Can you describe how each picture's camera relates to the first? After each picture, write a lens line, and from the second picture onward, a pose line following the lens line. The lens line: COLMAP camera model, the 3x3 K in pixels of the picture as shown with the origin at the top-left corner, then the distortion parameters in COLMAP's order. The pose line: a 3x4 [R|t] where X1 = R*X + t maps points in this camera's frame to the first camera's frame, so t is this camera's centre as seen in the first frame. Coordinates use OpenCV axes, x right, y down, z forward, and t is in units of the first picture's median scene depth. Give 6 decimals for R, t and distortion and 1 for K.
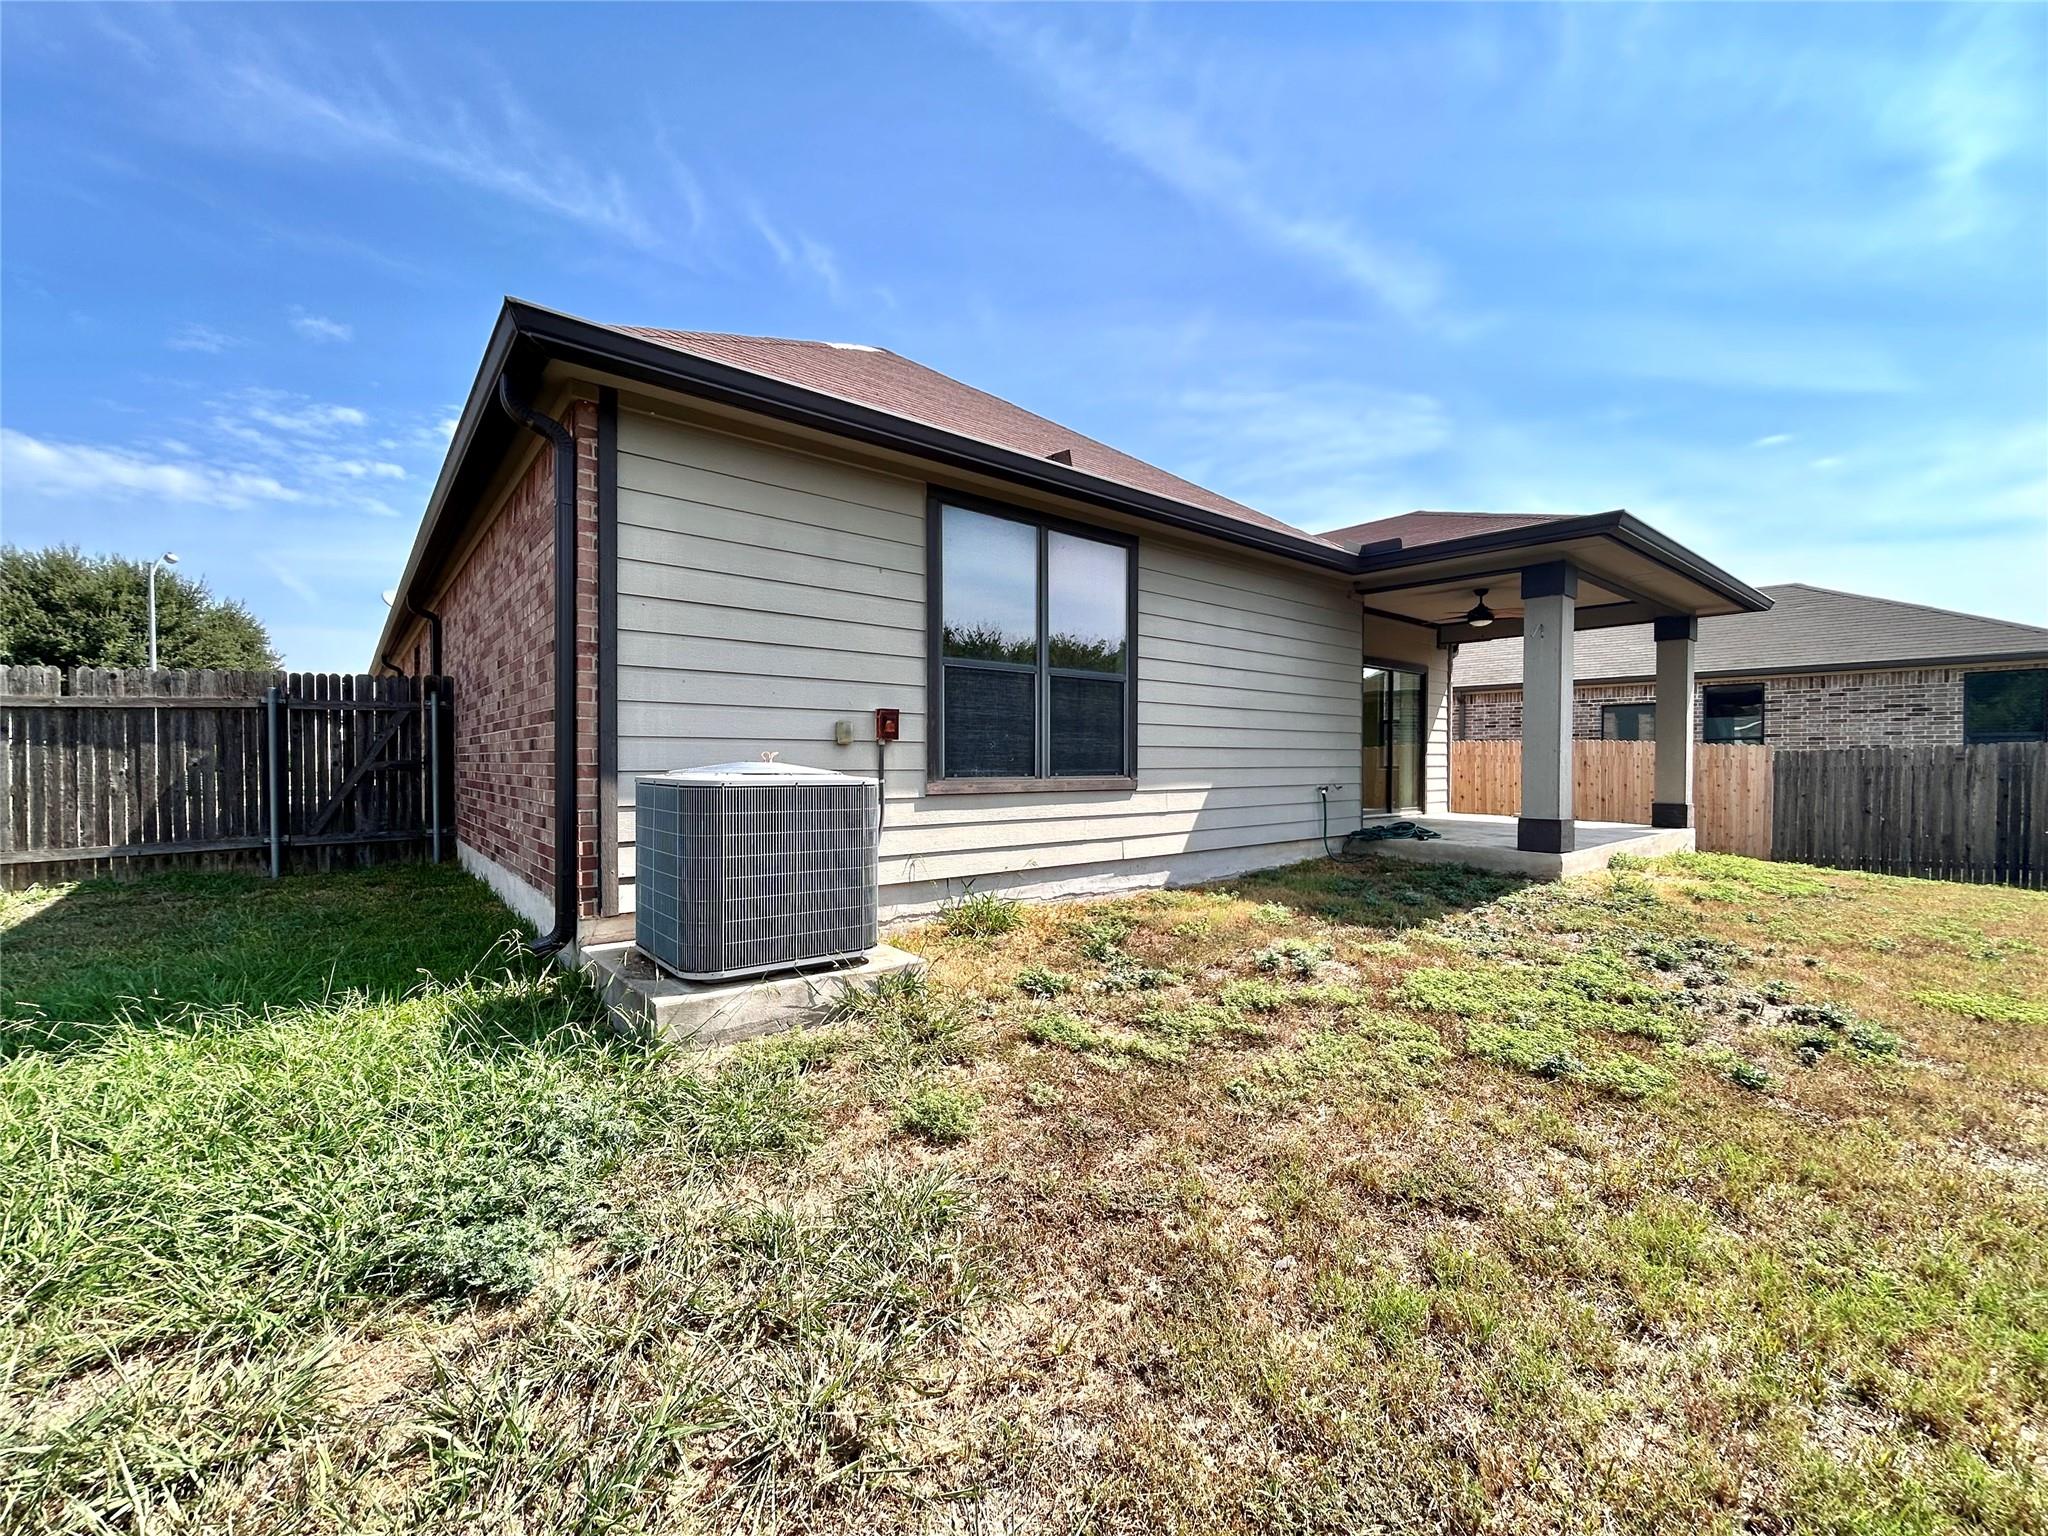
lens RADIAL K [[828.1, 0, 1021.6], [0, 828.1, 759.8], [0, 0, 1]] dist [-0.005983, 0.000035]
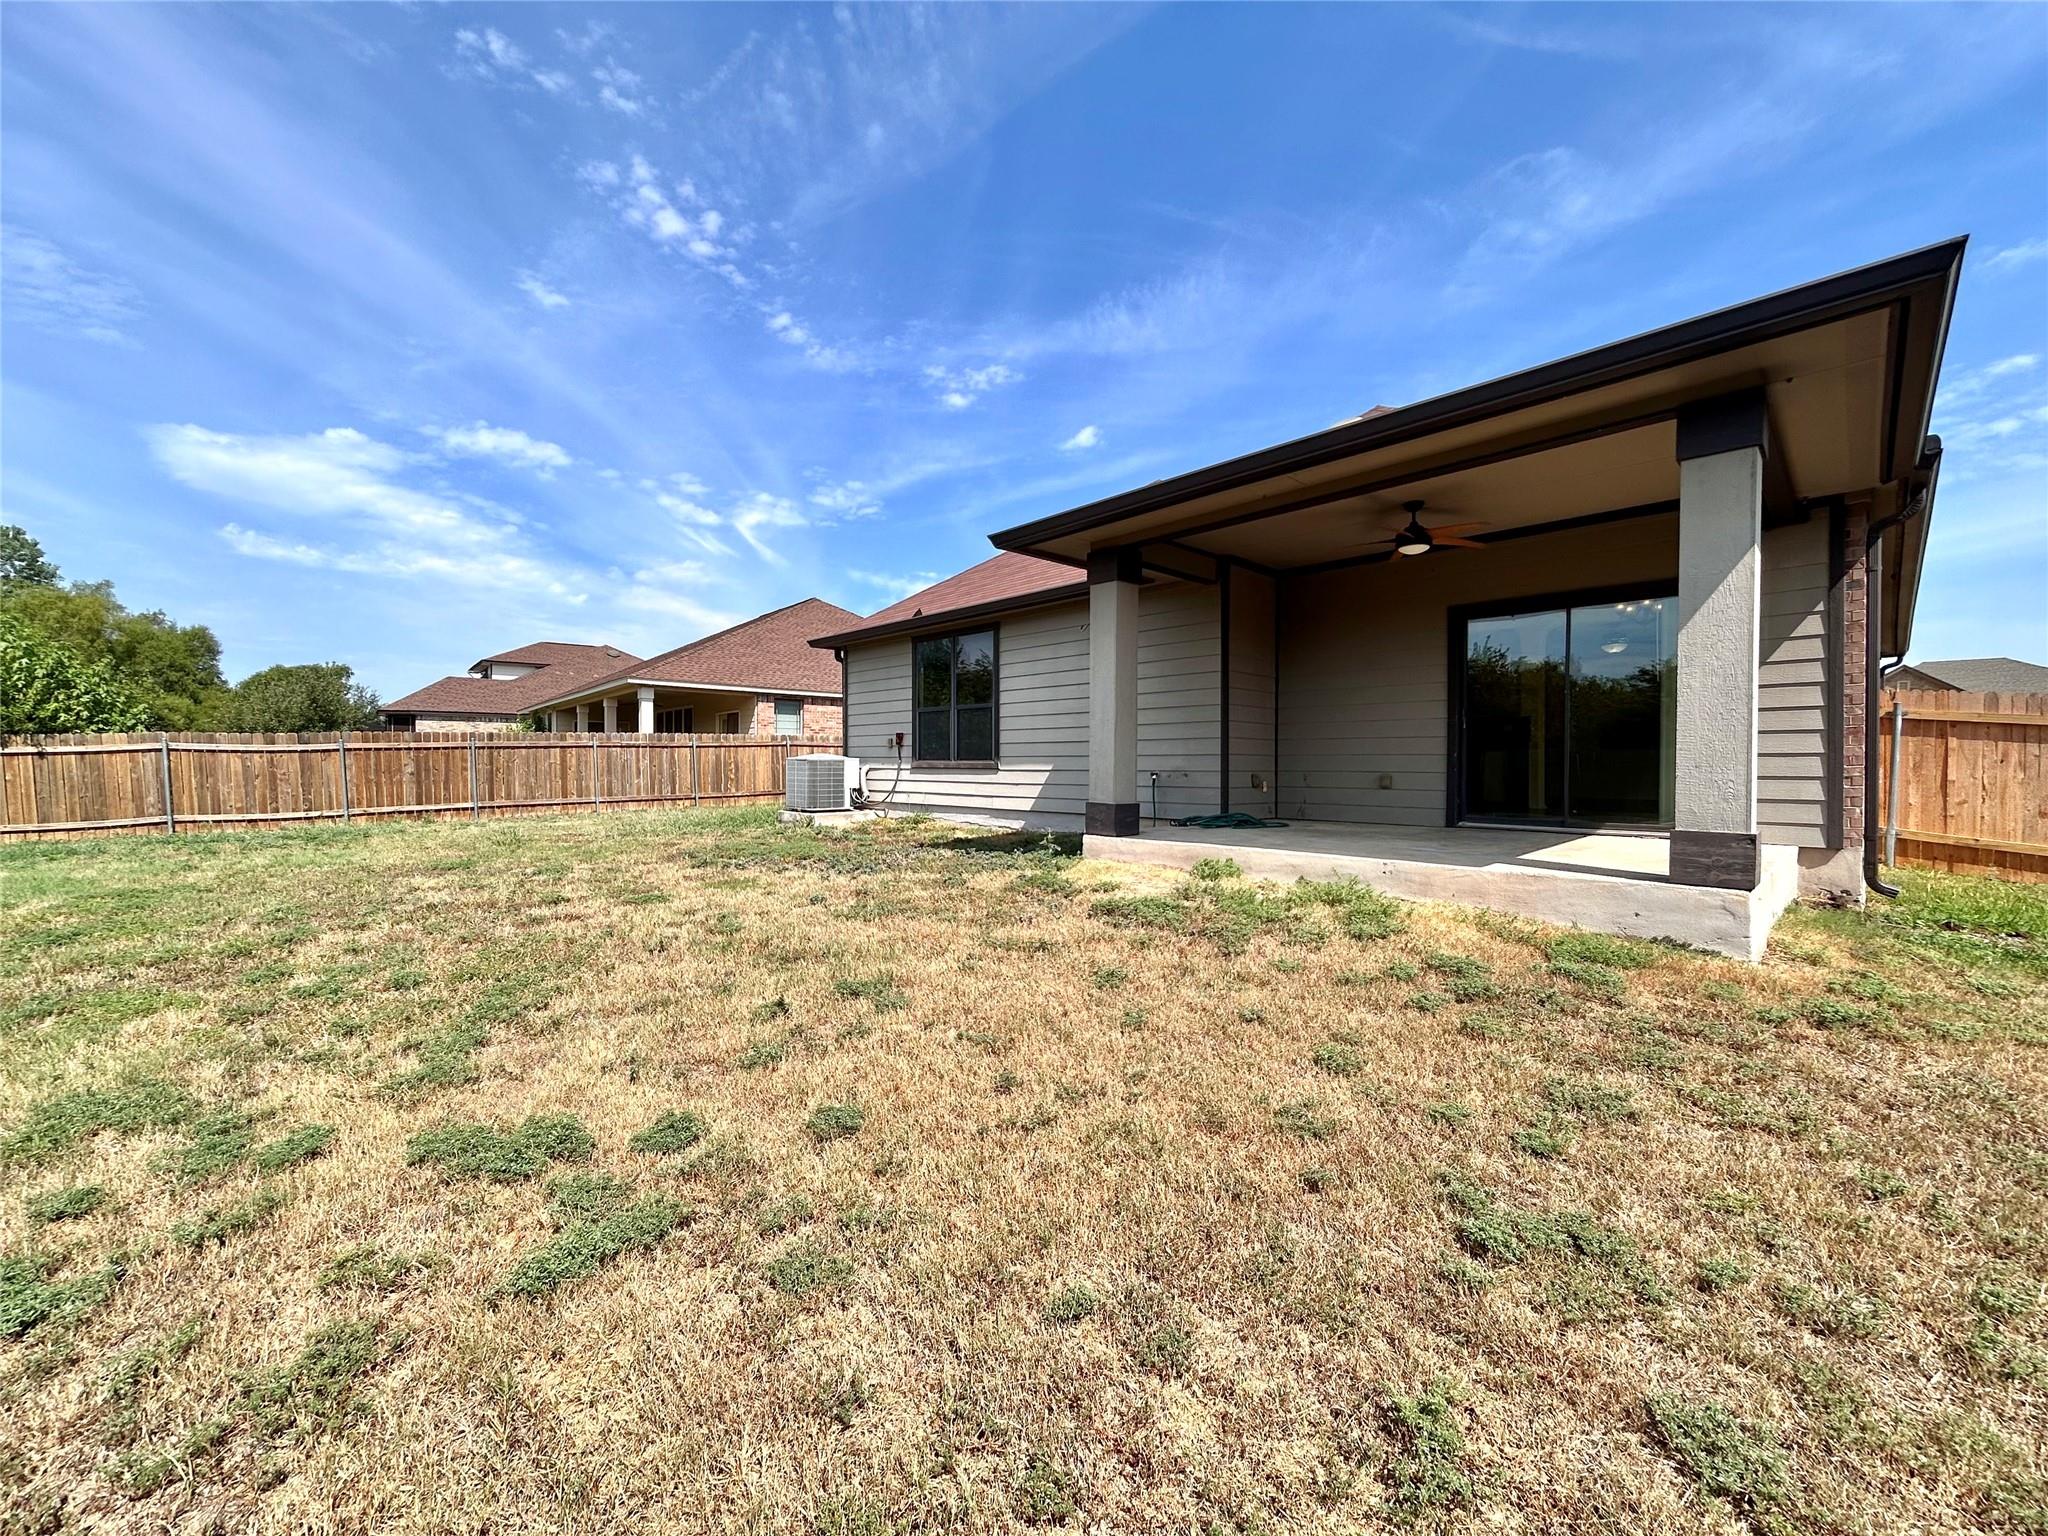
lens RADIAL K [[828.1, 0, 1023.8], [0, 828.1, 757.0], [0, 0, 1]] dist [-0.005983, 0.000035]
pose [[0.066353, -0.005468, -0.997781, 1.870075], [0.002308, 0.999983, -0.005327, 0.021168], [0.997794, -0.001950, 0.066365, 0.944512]]
